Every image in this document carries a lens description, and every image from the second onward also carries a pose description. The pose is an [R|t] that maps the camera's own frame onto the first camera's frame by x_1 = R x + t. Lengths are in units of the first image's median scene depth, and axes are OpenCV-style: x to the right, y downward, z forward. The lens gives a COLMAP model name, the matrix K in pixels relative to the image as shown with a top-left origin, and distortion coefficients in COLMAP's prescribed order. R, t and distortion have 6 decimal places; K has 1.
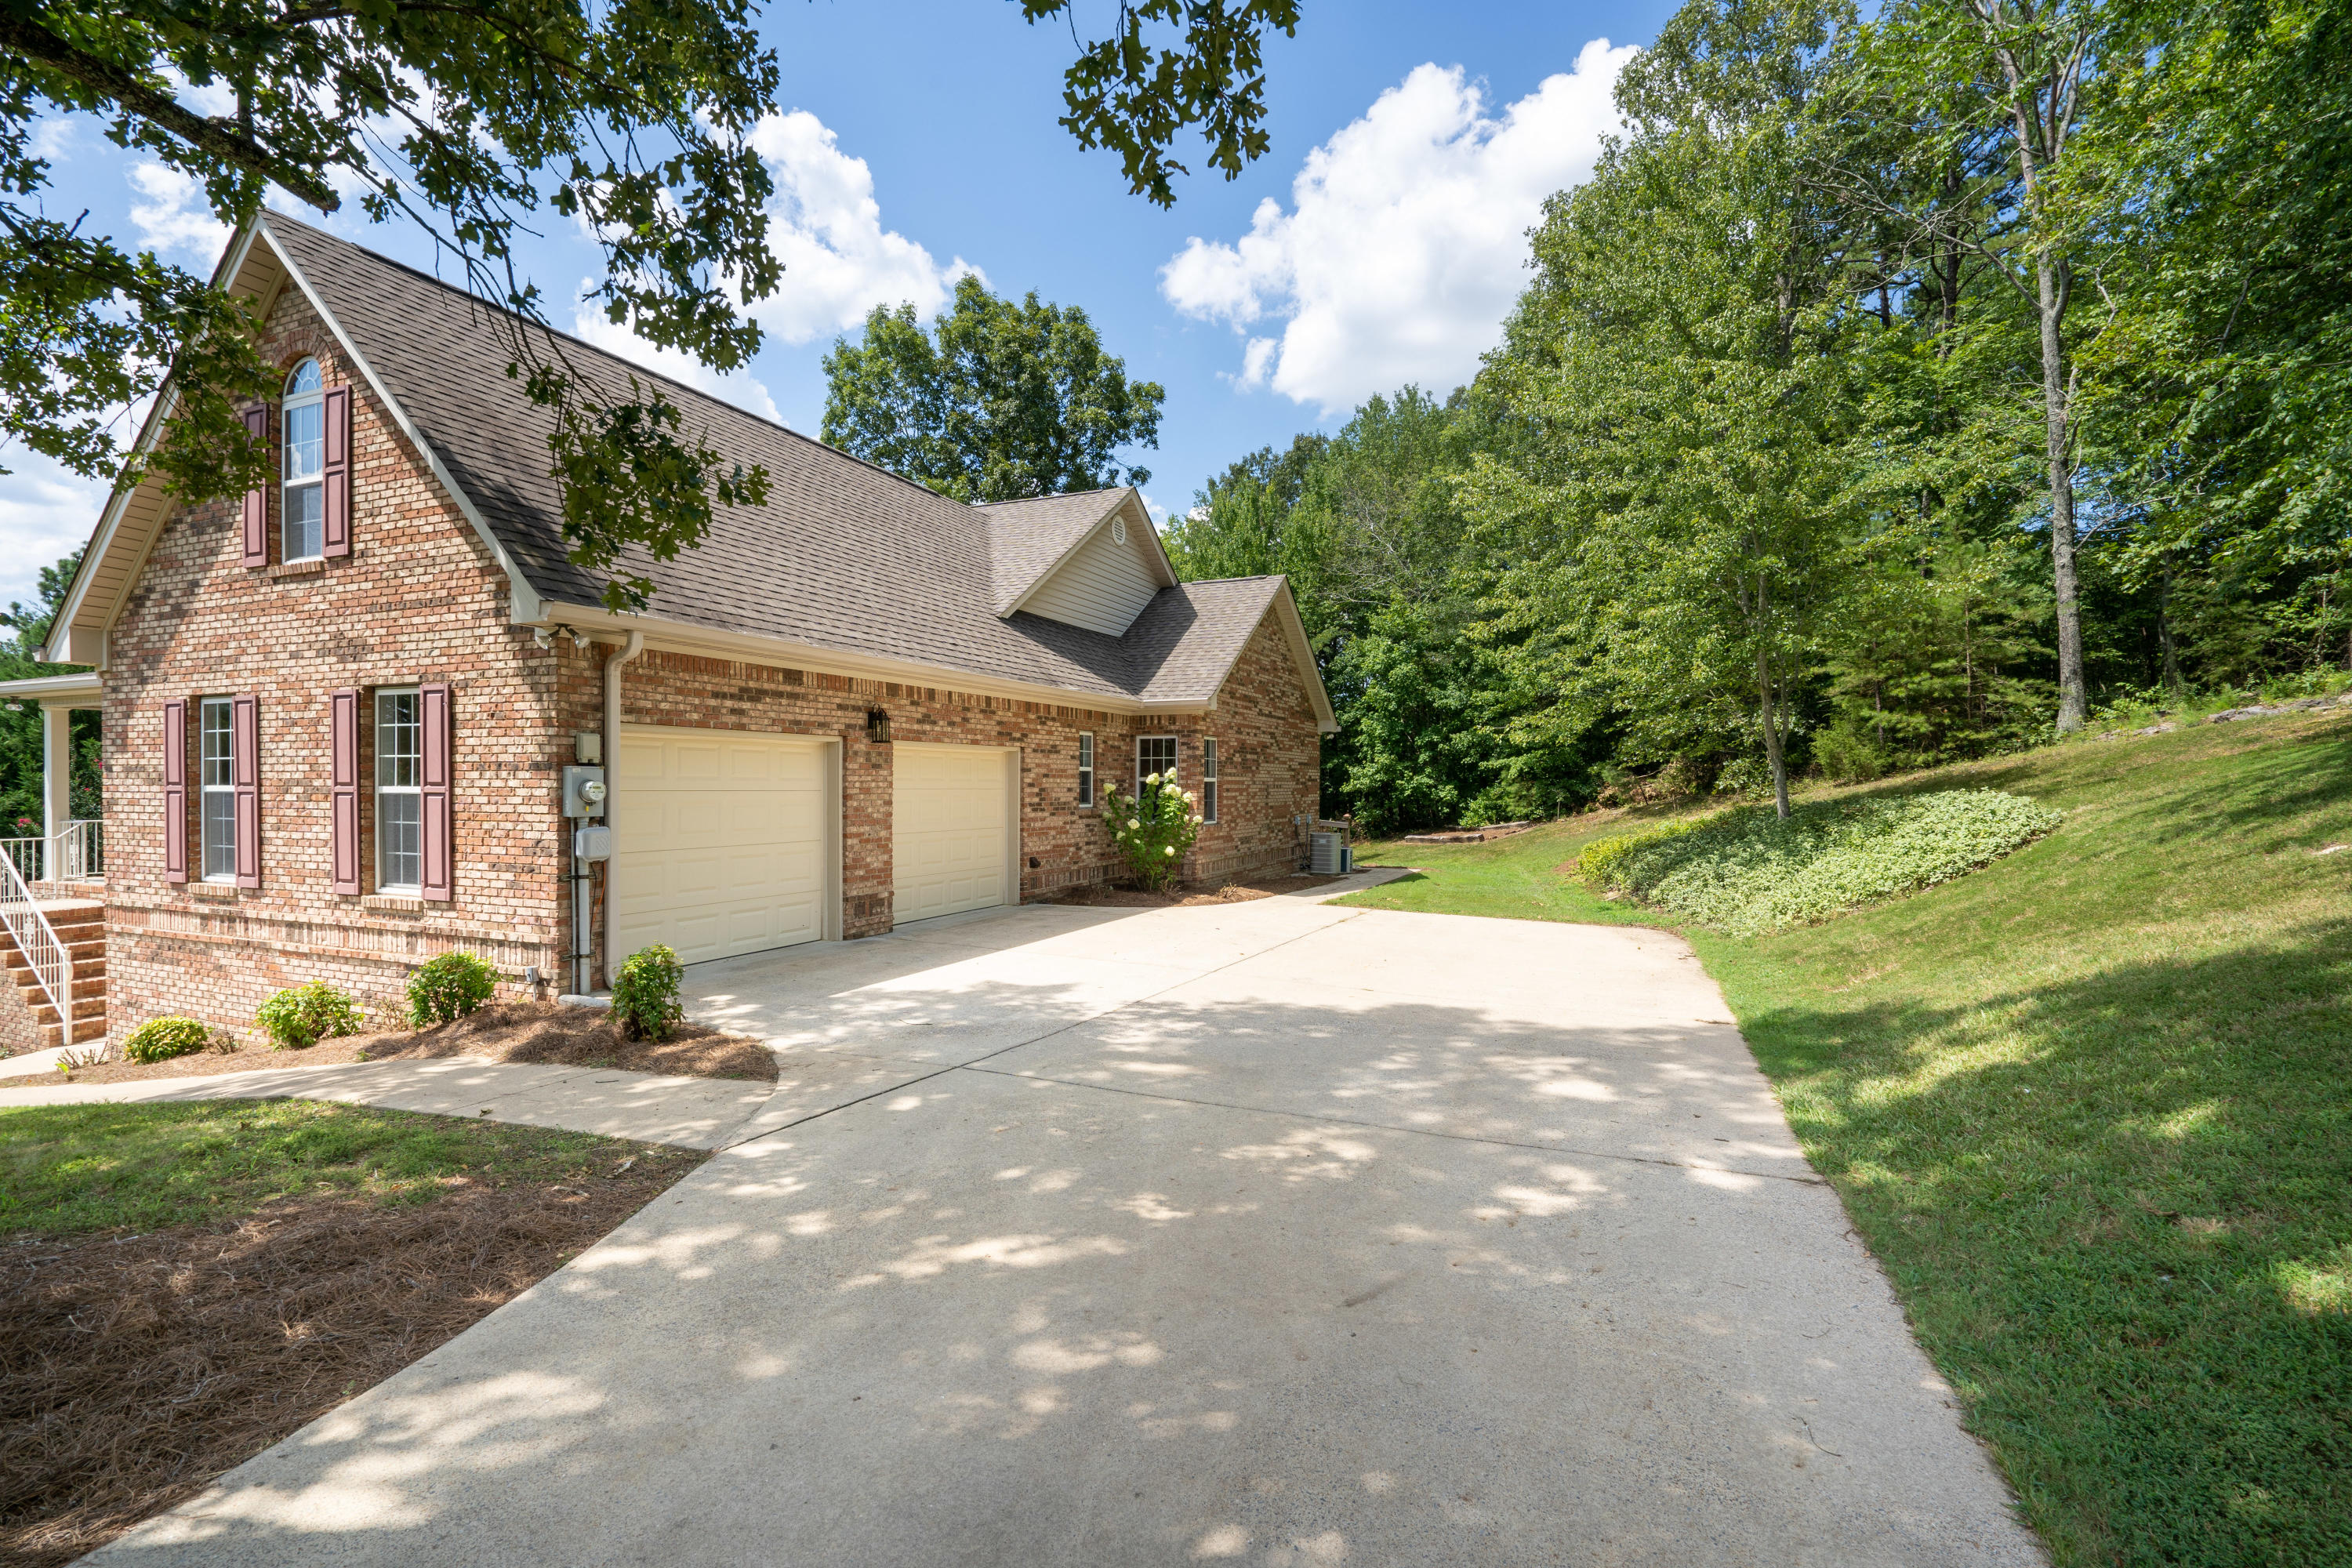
lens RADIAL K [[1064.9, 0, 1172.3], [0, 1064.9, 796.8], [0, 0, 1]] dist [-0.005865, 0.002944]
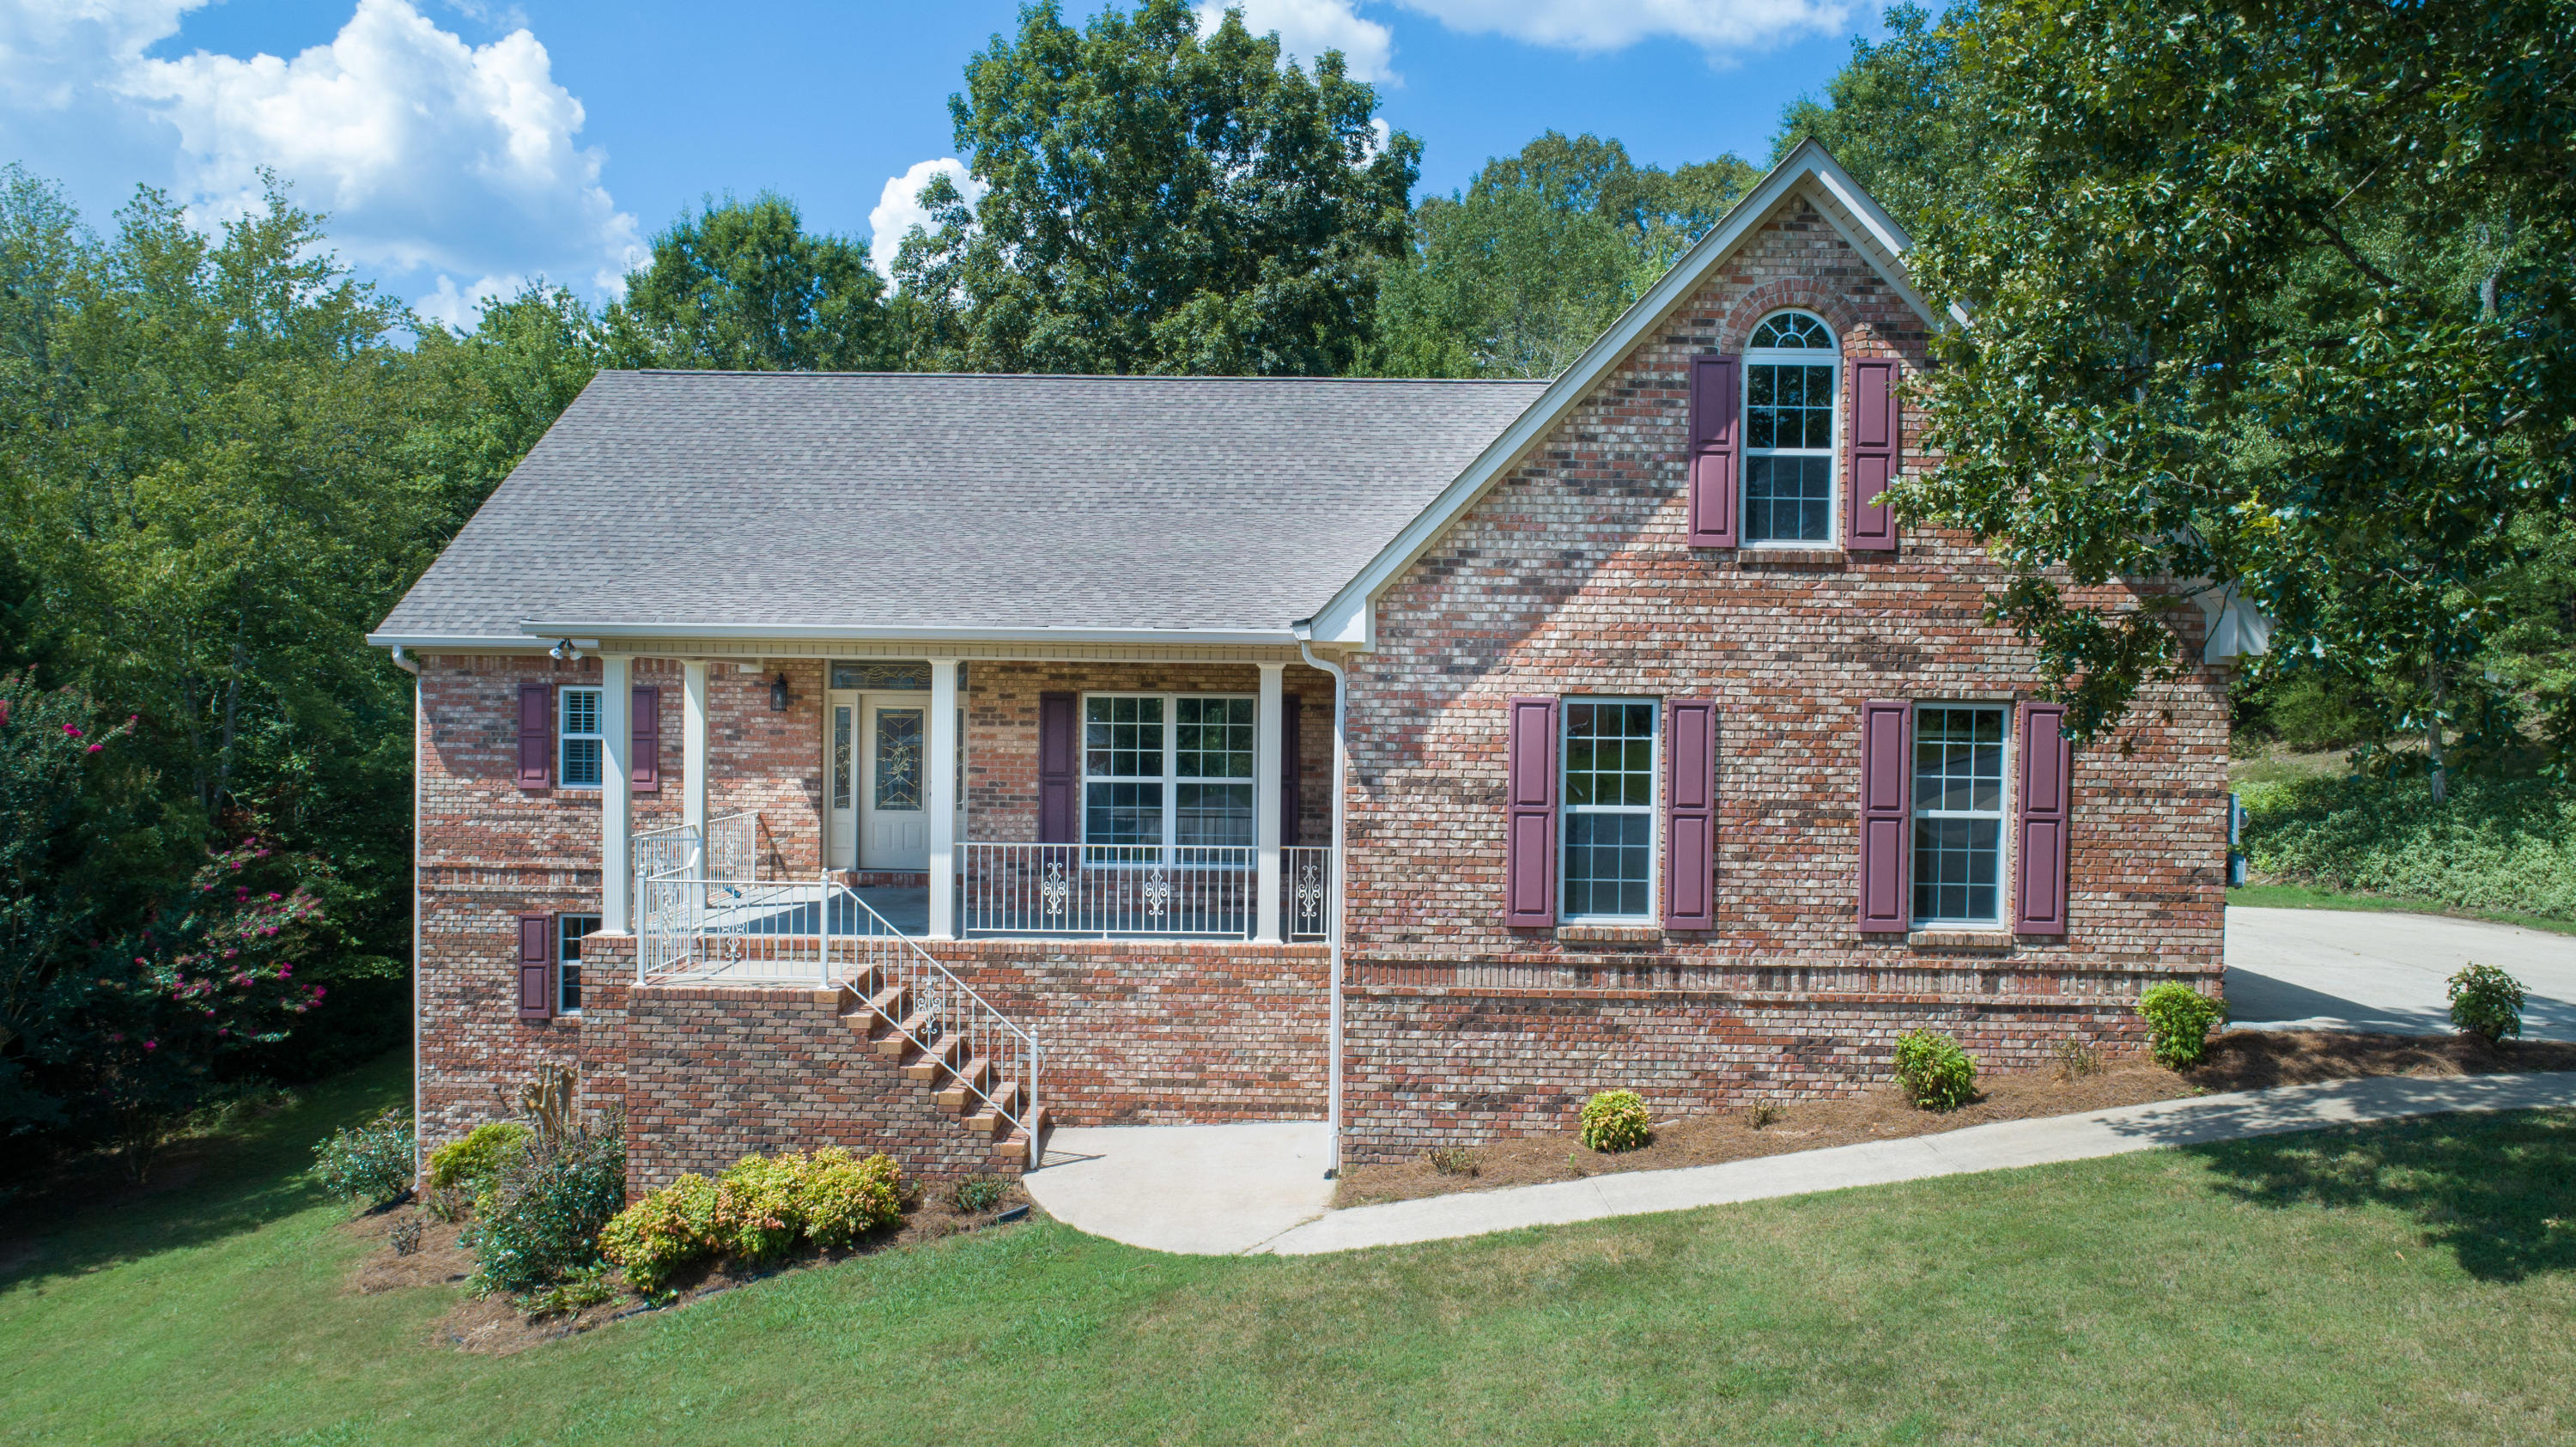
lens RADIAL K [[1756.5, 0, 1282.3], [0, 1756.5, 723.0], [0, 0, 1]] dist [-0.003237, 0.010289]
pose [[0.923217, 0.004697, 0.384250, -1.729204], [-0.007215, 0.999961, 0.005113, -0.083139], [-0.384211, -0.007493, 0.923215, -0.153118]]
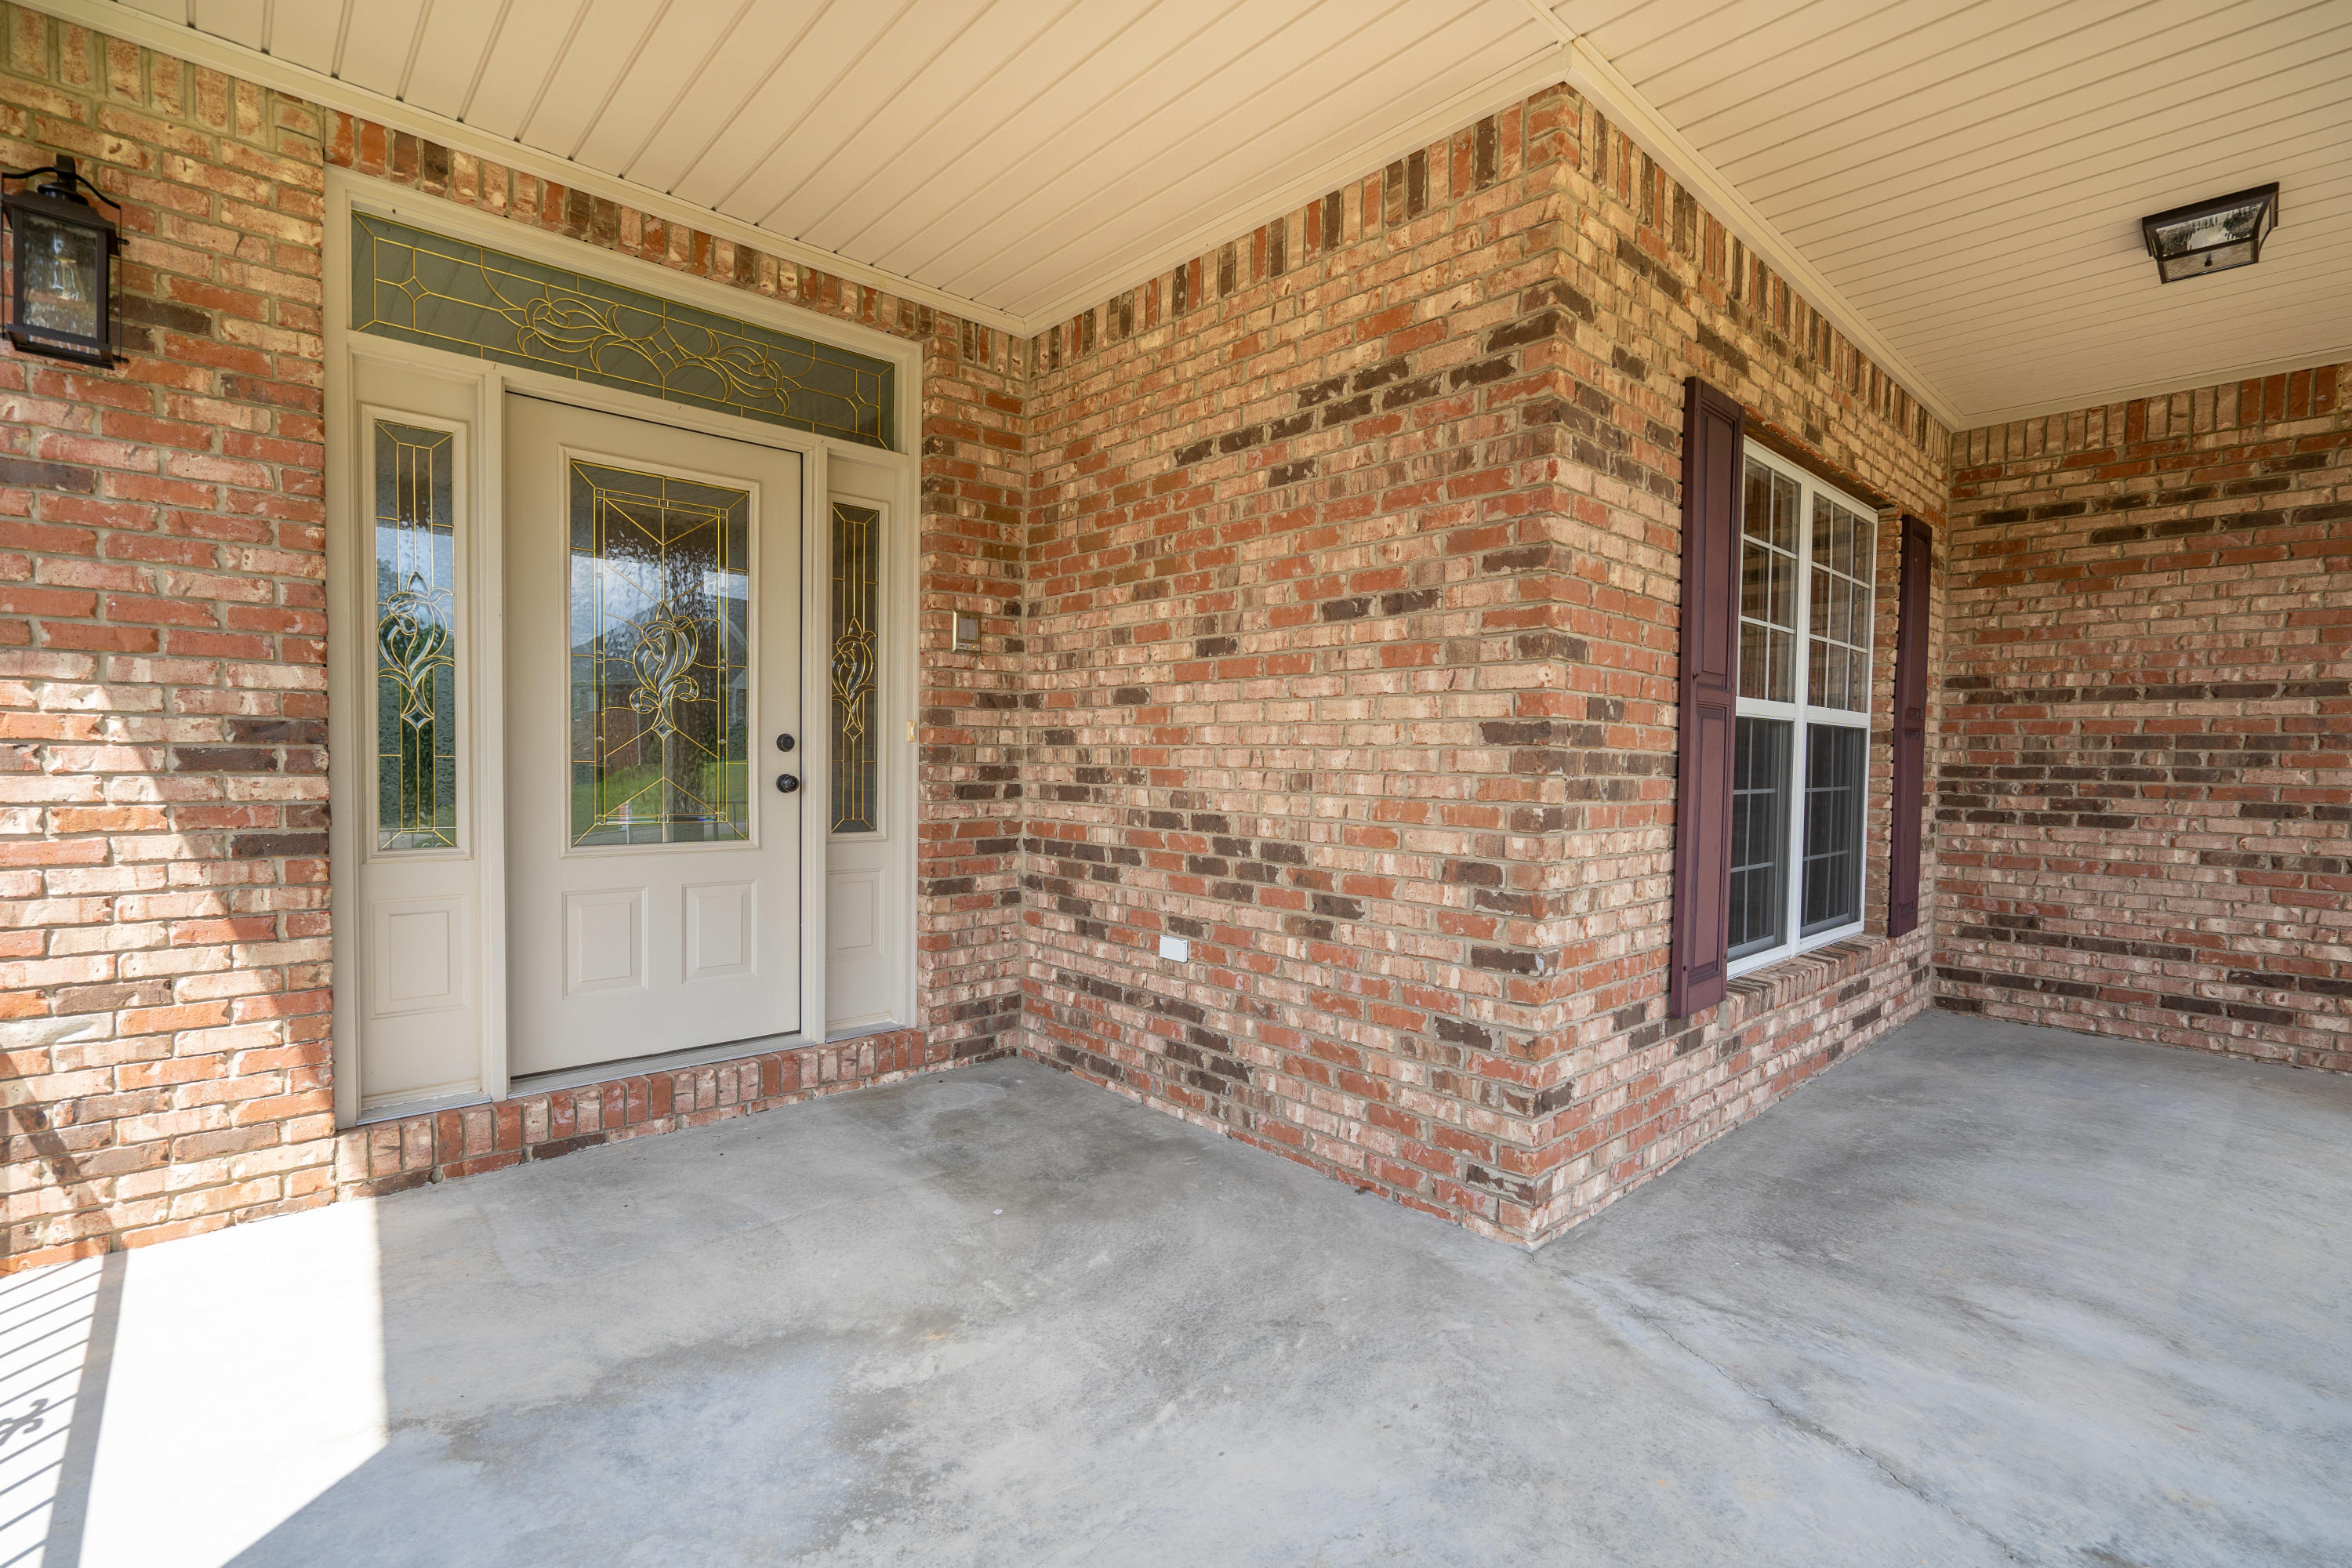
lens RADIAL K [[1064.9, 0, 1175.8], [0, 1064.9, 793.7], [0, 0, 1]] dist [-0.005865, 0.002944]
pose [[0.408390, -0.025199, 0.912460, -1.600583], [-0.004547, 0.999550, 0.029639, 0.005746], [-0.912796, -0.016254, 0.408092, 1.628326]]
